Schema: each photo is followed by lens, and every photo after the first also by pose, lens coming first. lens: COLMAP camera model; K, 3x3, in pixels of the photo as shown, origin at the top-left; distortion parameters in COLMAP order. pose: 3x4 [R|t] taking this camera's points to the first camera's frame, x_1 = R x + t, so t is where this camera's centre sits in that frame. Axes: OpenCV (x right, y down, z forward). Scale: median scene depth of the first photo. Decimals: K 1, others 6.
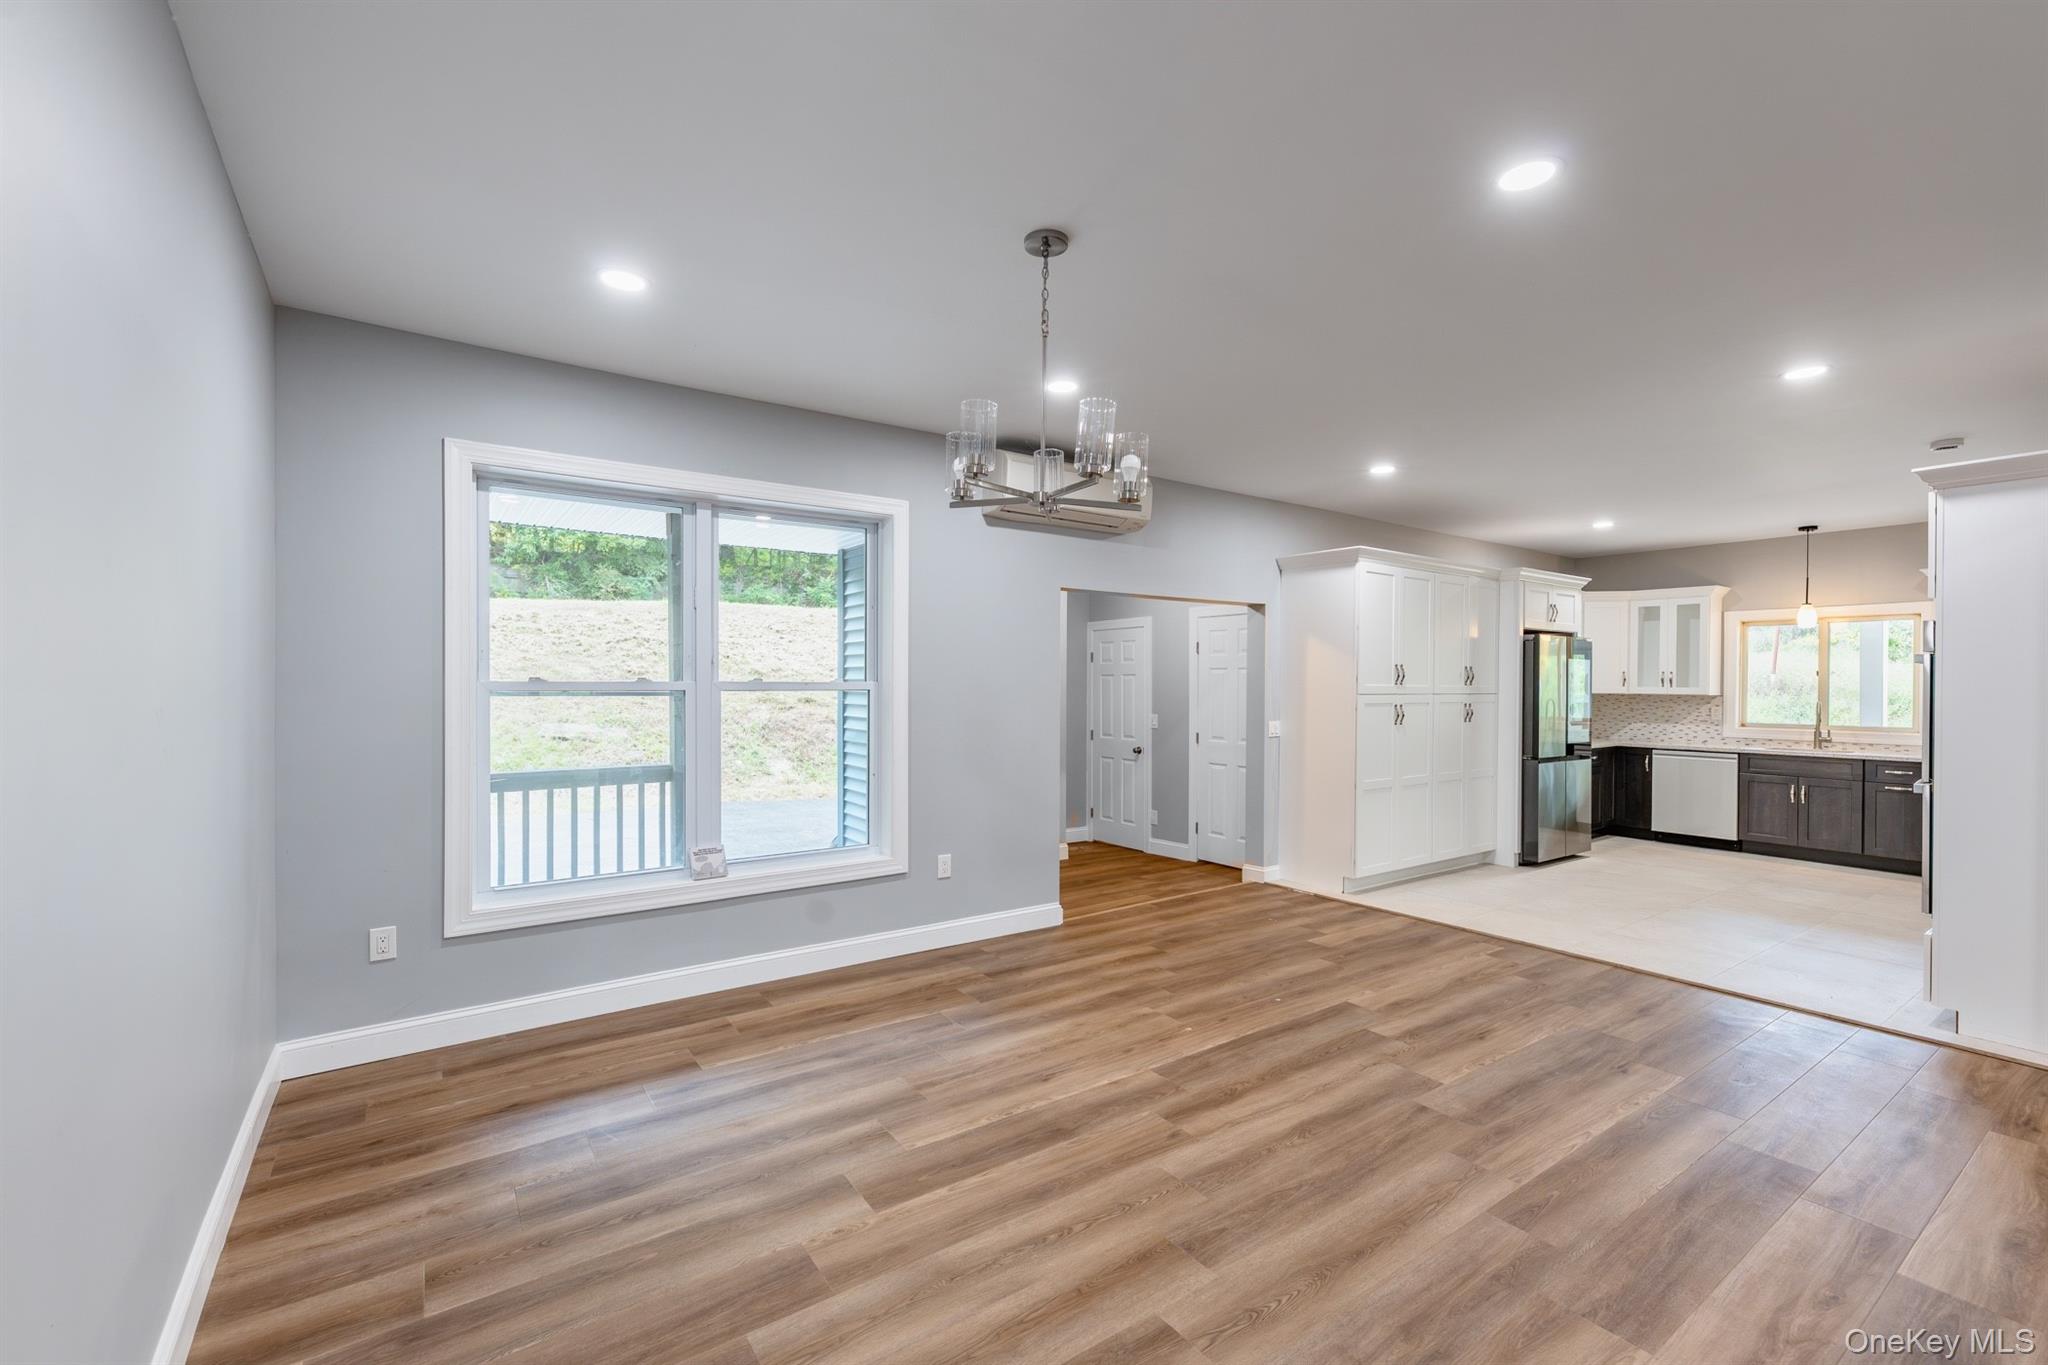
lens RADIAL K [[830.3, 0, 1003.3], [0, 830.3, 687.4], [0, 0, 1]] dist [0.003514, 0.000080]
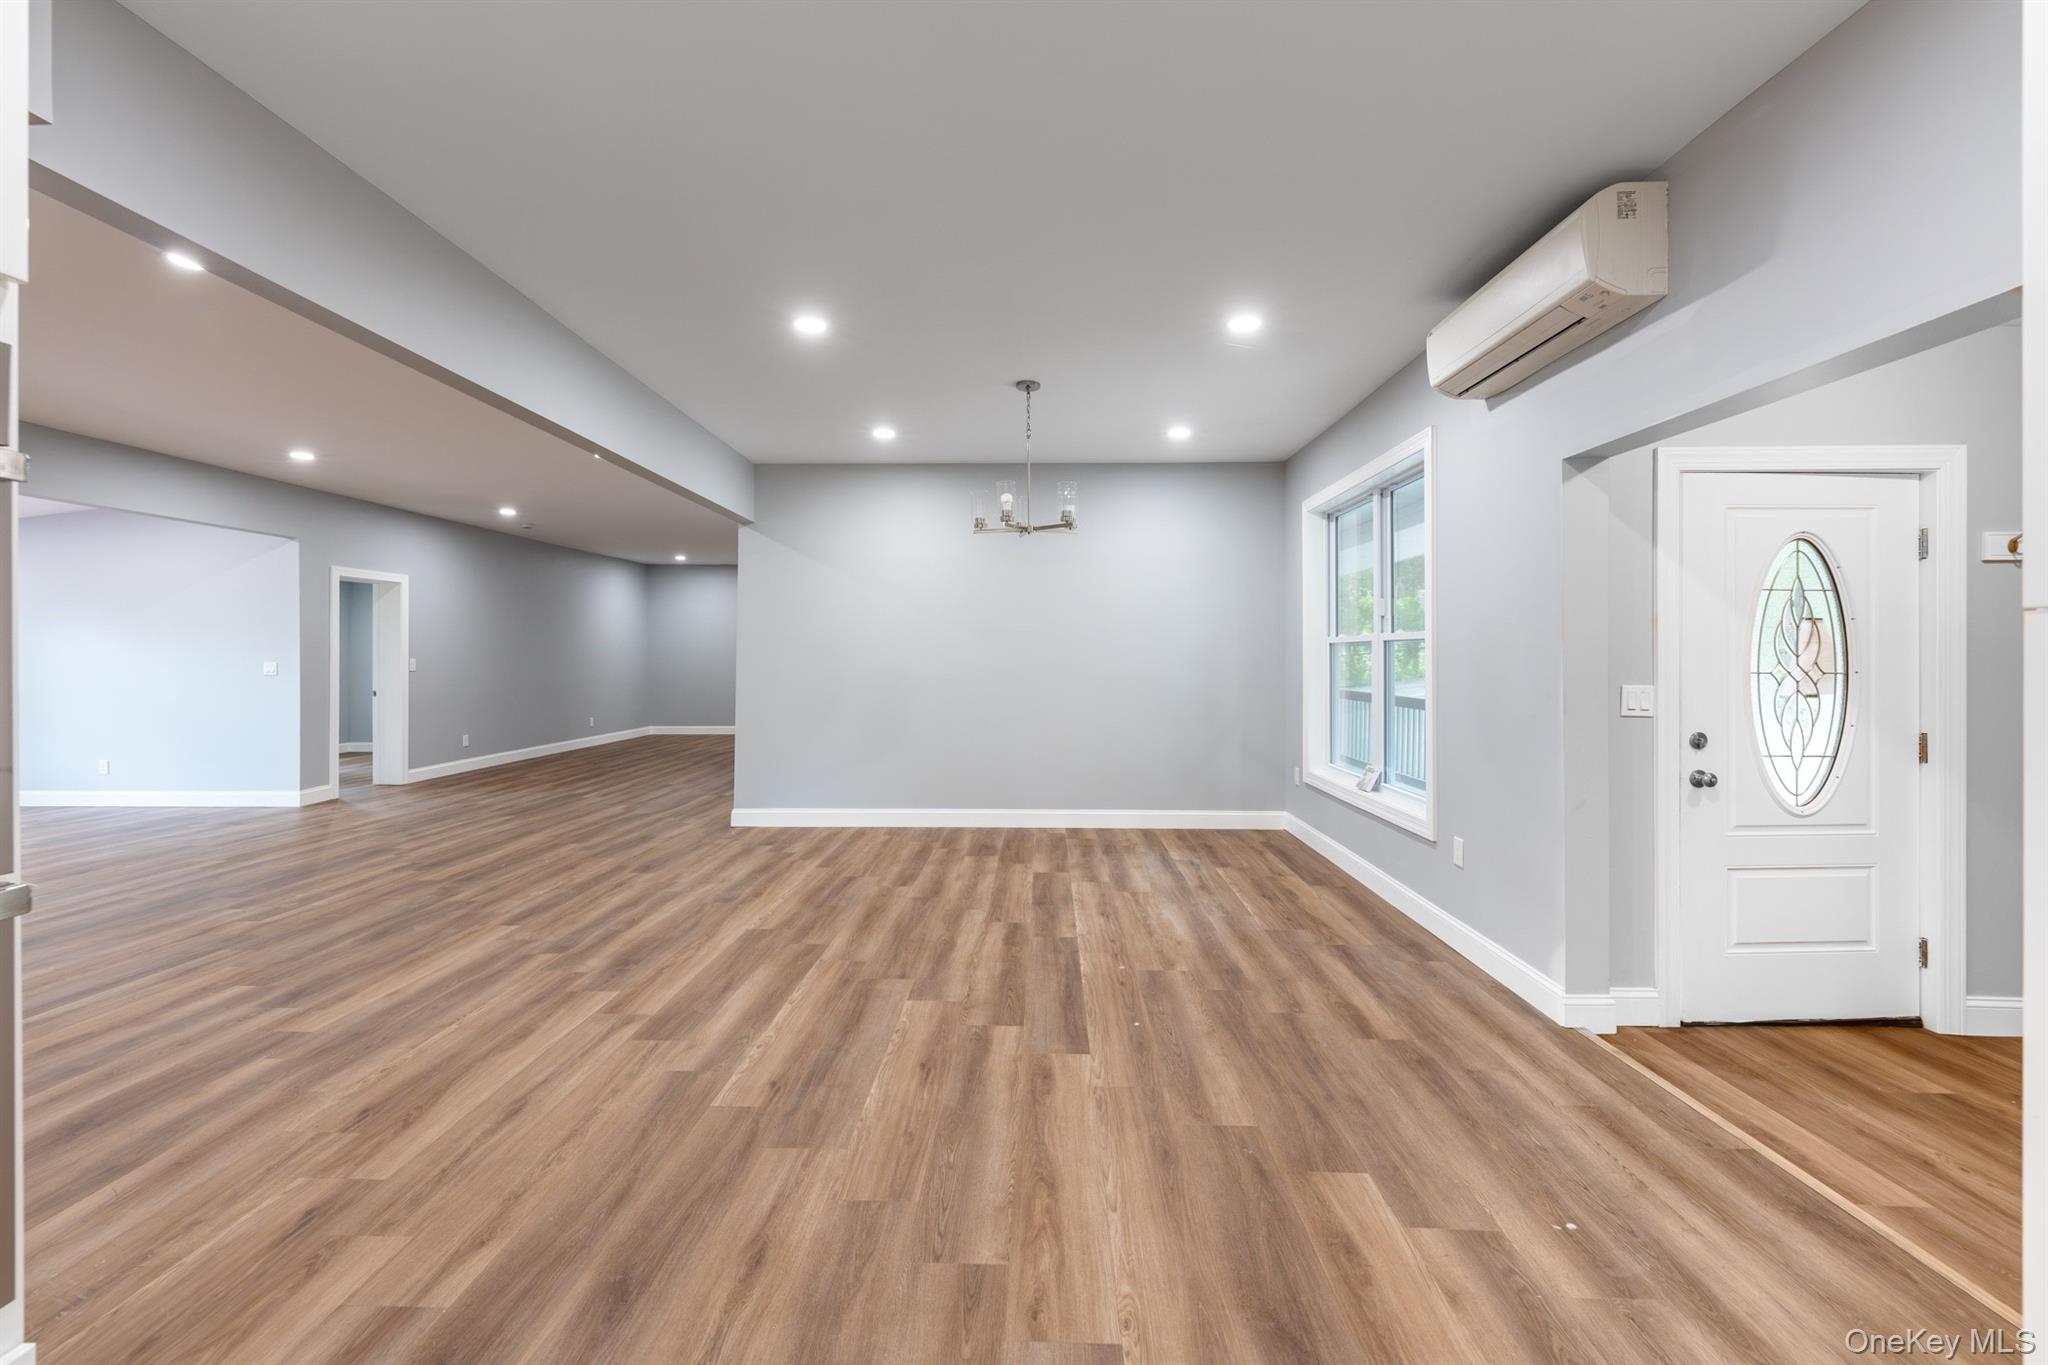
lens RADIAL K [[837.3, 0, 1003.0], [0, 837.3, 652.3], [0, 0, 1]] dist [-0.000131, -0.000006]
pose [[-0.579662, -0.004333, -0.814845, 0.812720], [-0.003258, 0.999990, -0.003000, 0.021054], [0.814850, 0.000916, -0.579671, 1.048188]]
